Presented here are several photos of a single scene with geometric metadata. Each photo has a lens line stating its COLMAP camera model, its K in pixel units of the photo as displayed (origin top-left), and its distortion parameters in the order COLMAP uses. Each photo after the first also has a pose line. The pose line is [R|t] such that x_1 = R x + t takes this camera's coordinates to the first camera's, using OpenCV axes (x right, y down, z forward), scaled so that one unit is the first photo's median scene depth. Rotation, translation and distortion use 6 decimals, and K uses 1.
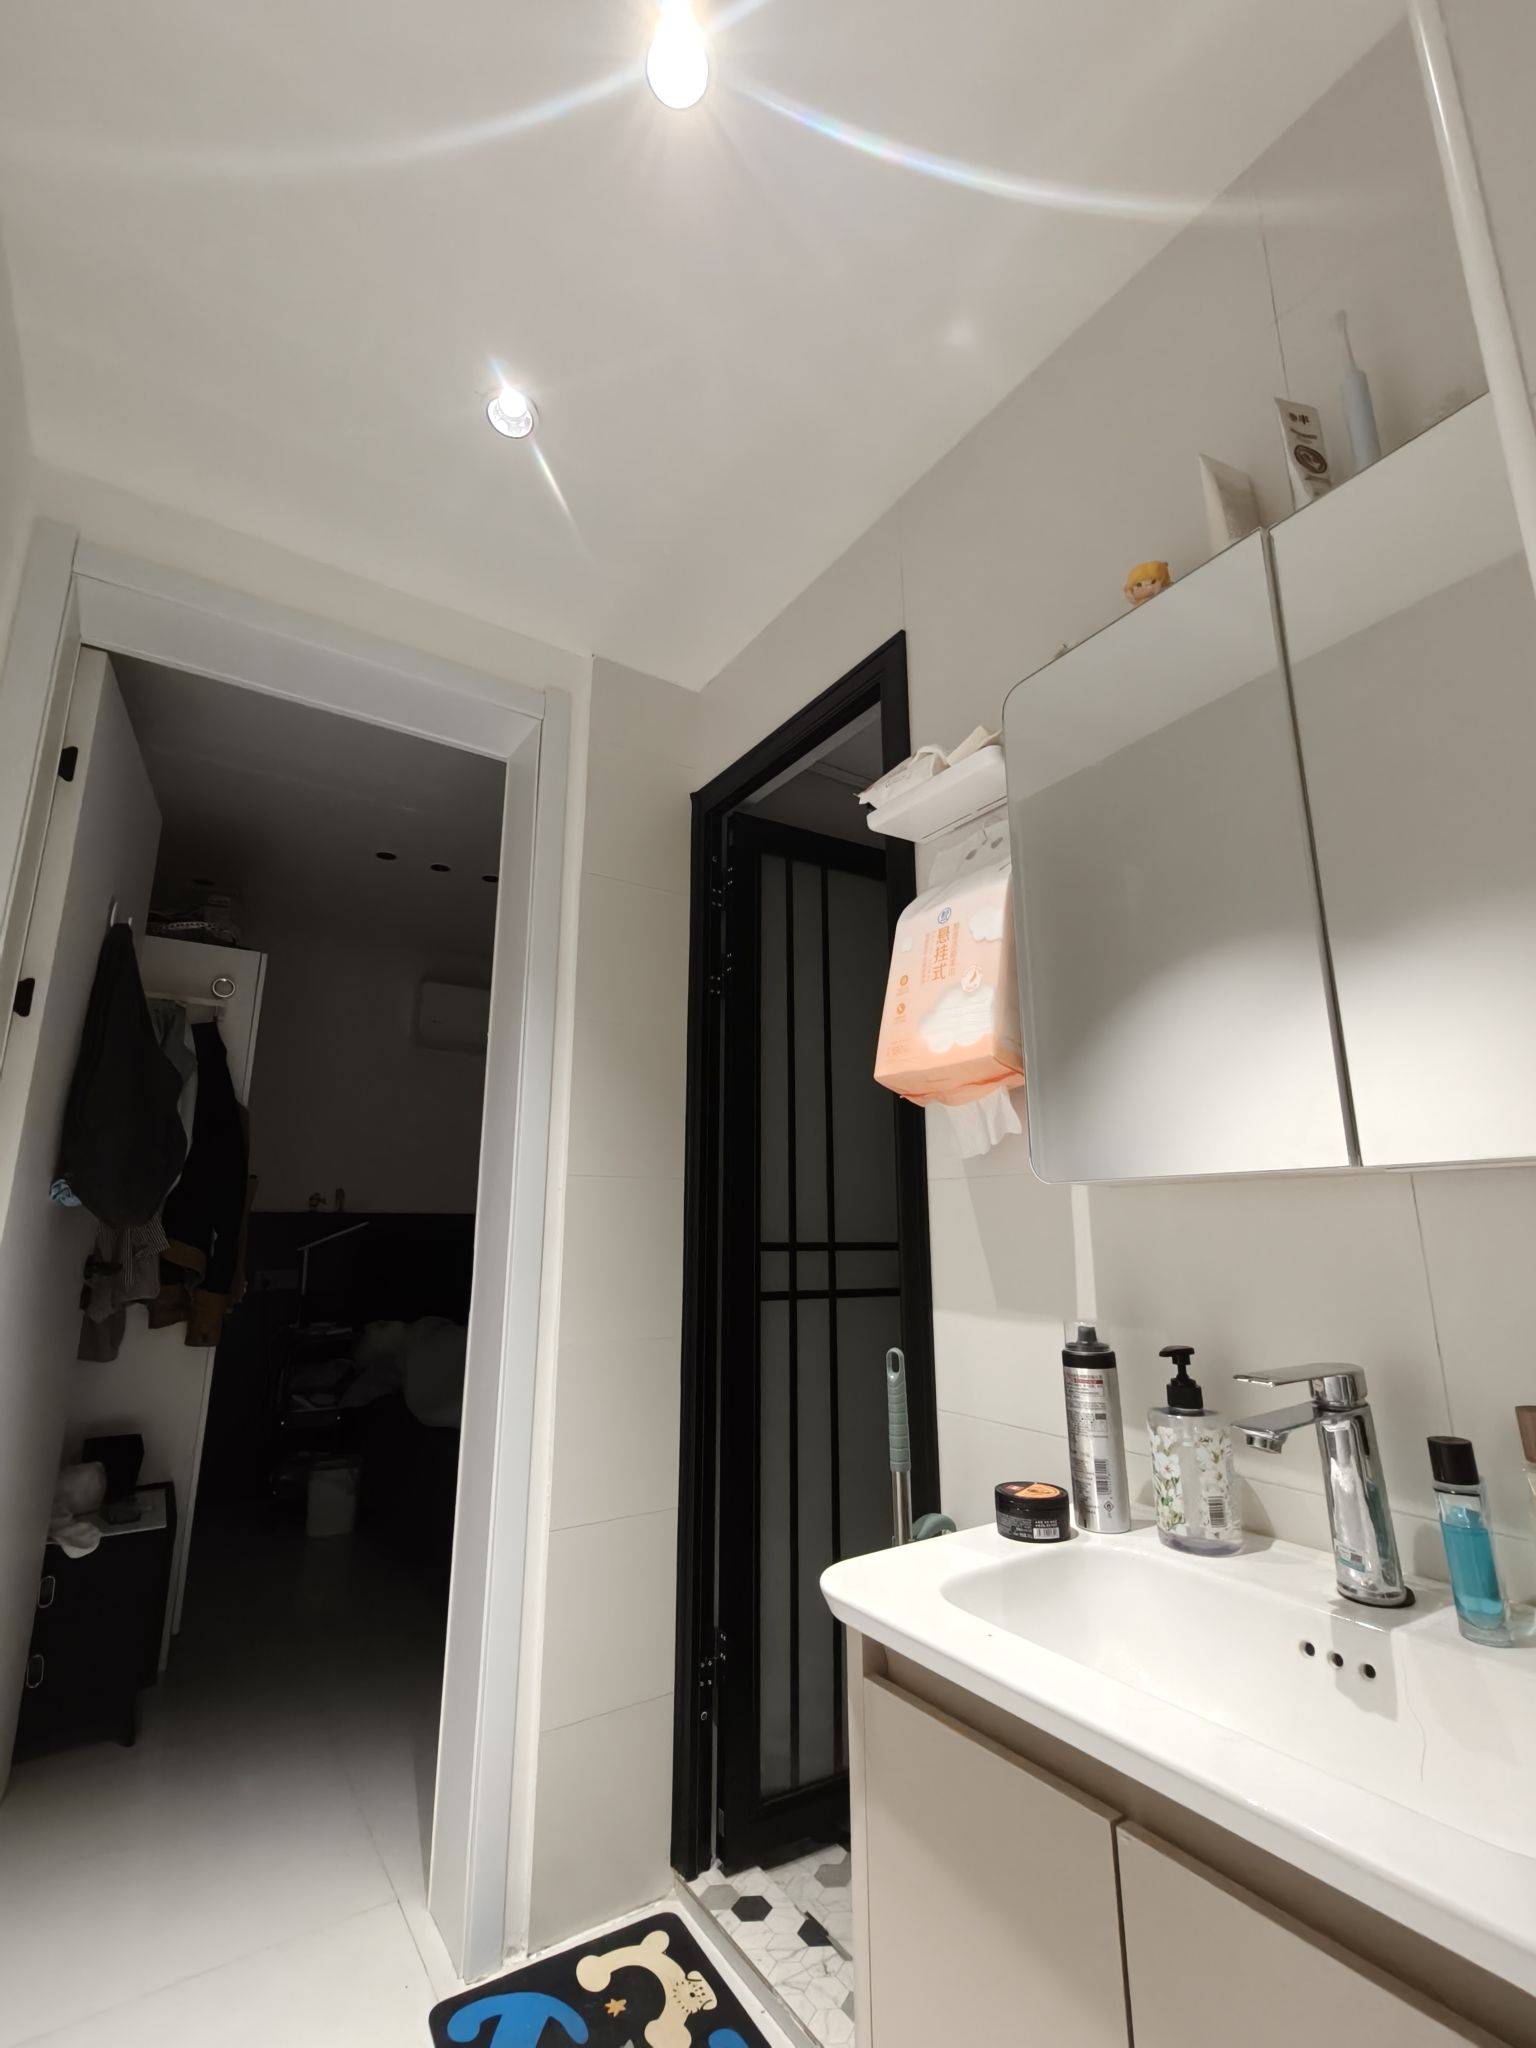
lens RADIAL K [[923.8, 0, 768.0], [0, 923.8, 1024.0], [0, 0, 1]] dist [0.002605, -0.000175]
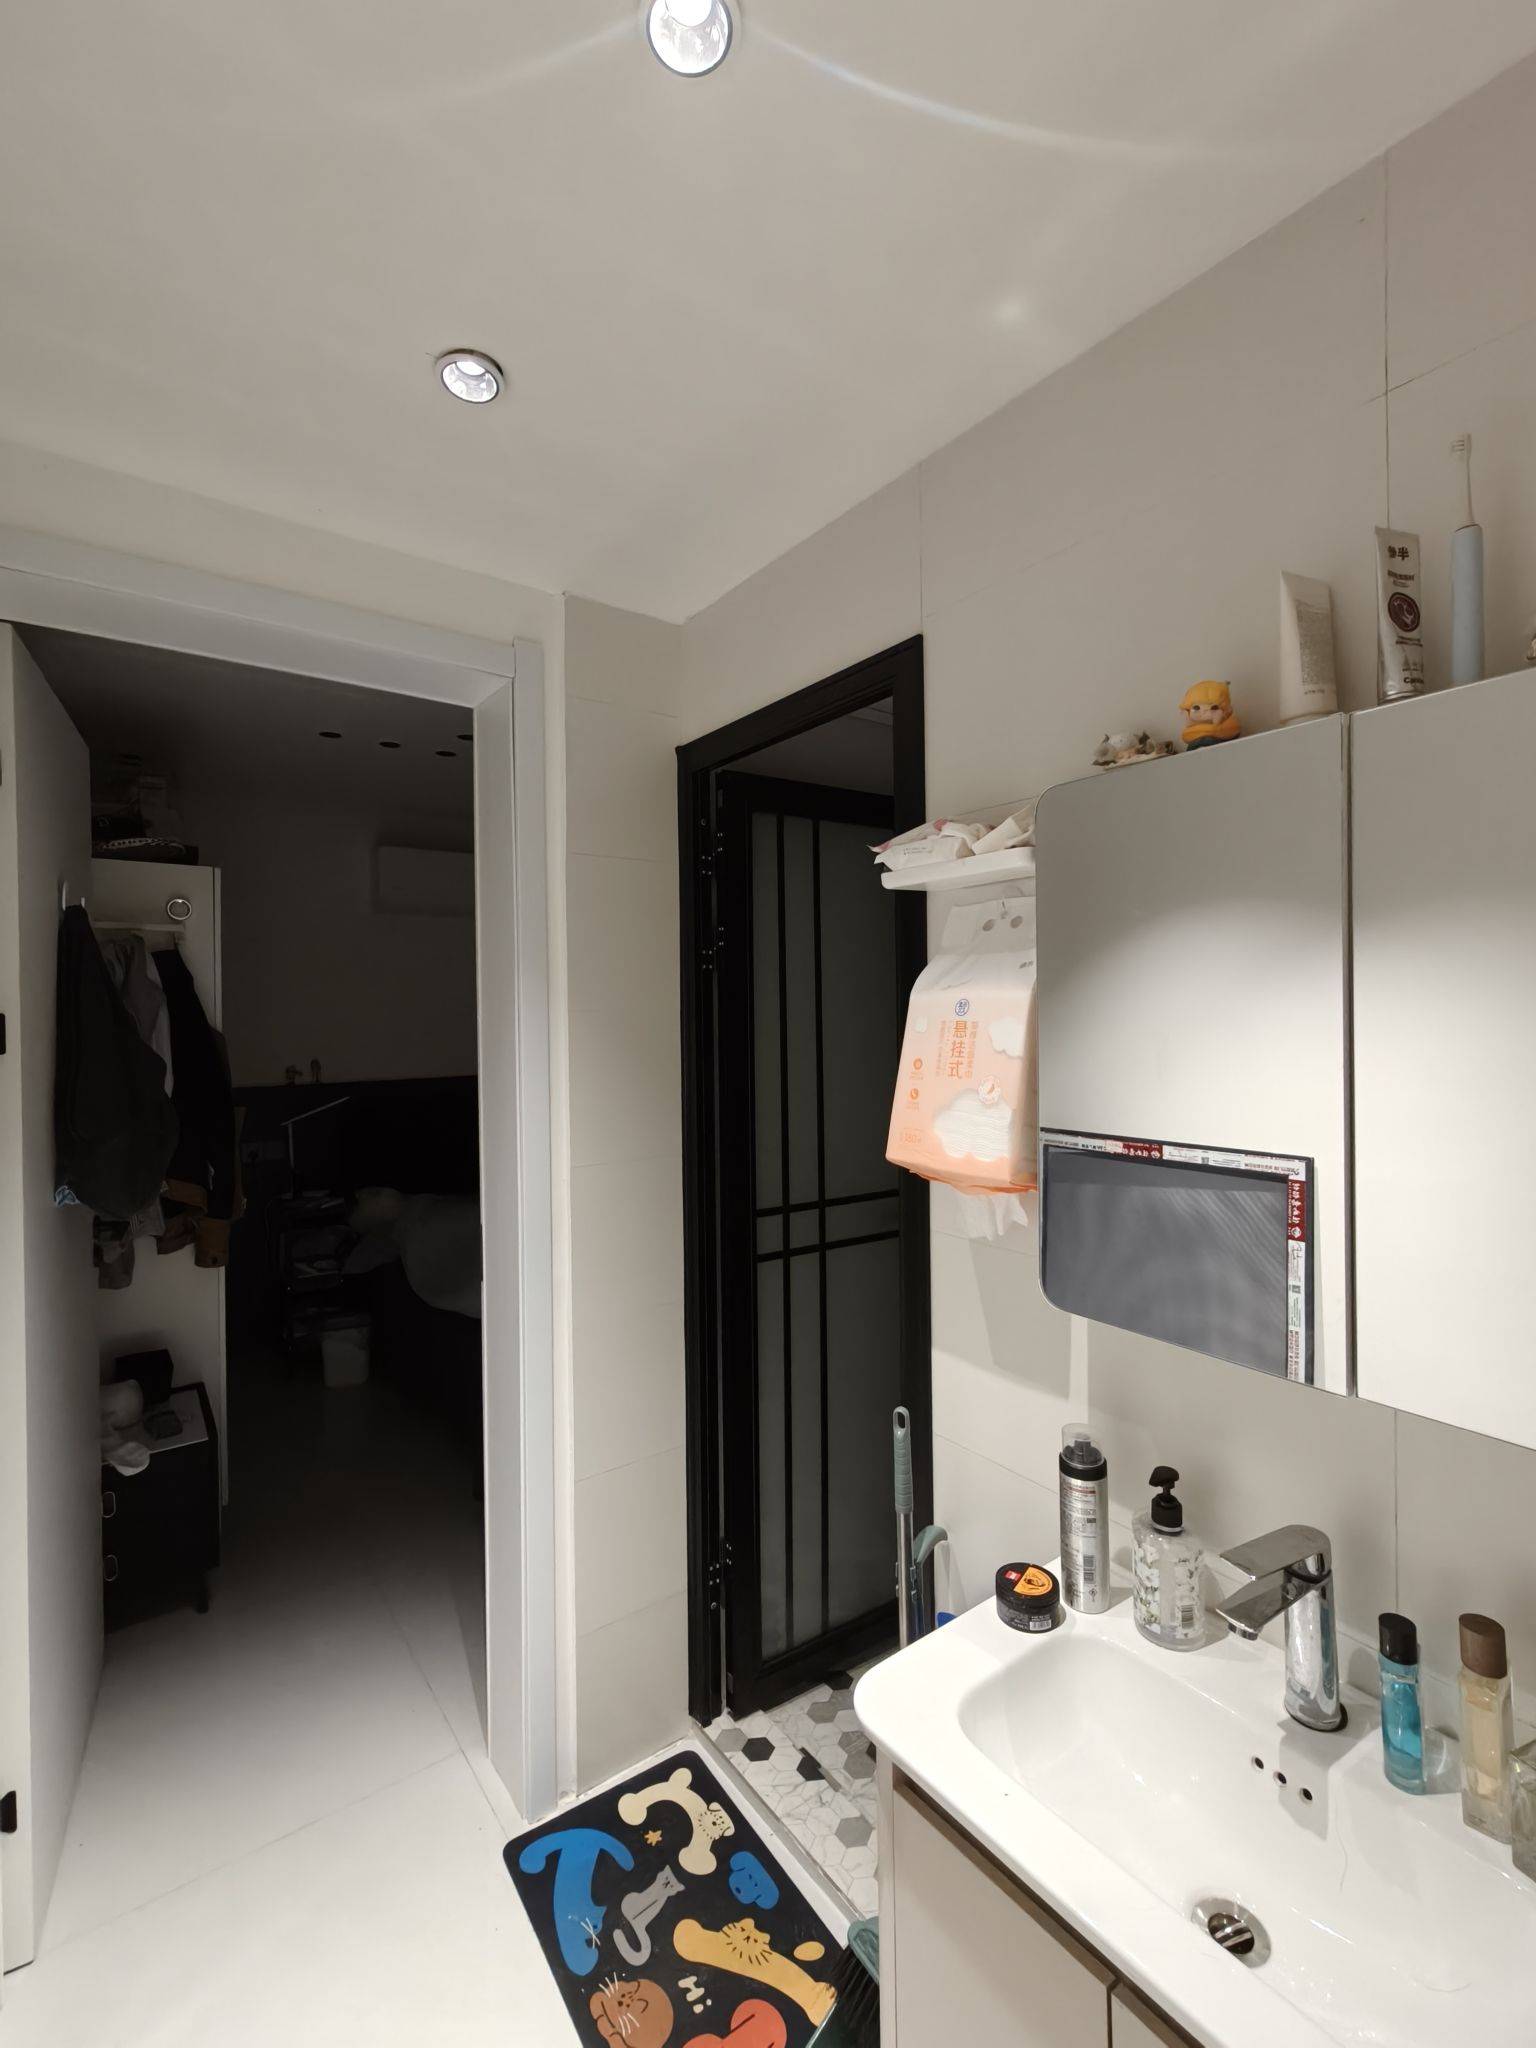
lens RADIAL K [[921.7, 0, 768.0], [0, 921.7, 1024.0], [0, 0, 1]] dist [0.001197, 0.000436]
pose [[0.998886, -0.011382, 0.045790, -0.050528], [0.000435, 0.972649, 0.232278, -0.267531], [-0.047181, -0.232000, 0.971571, 0.037367]]
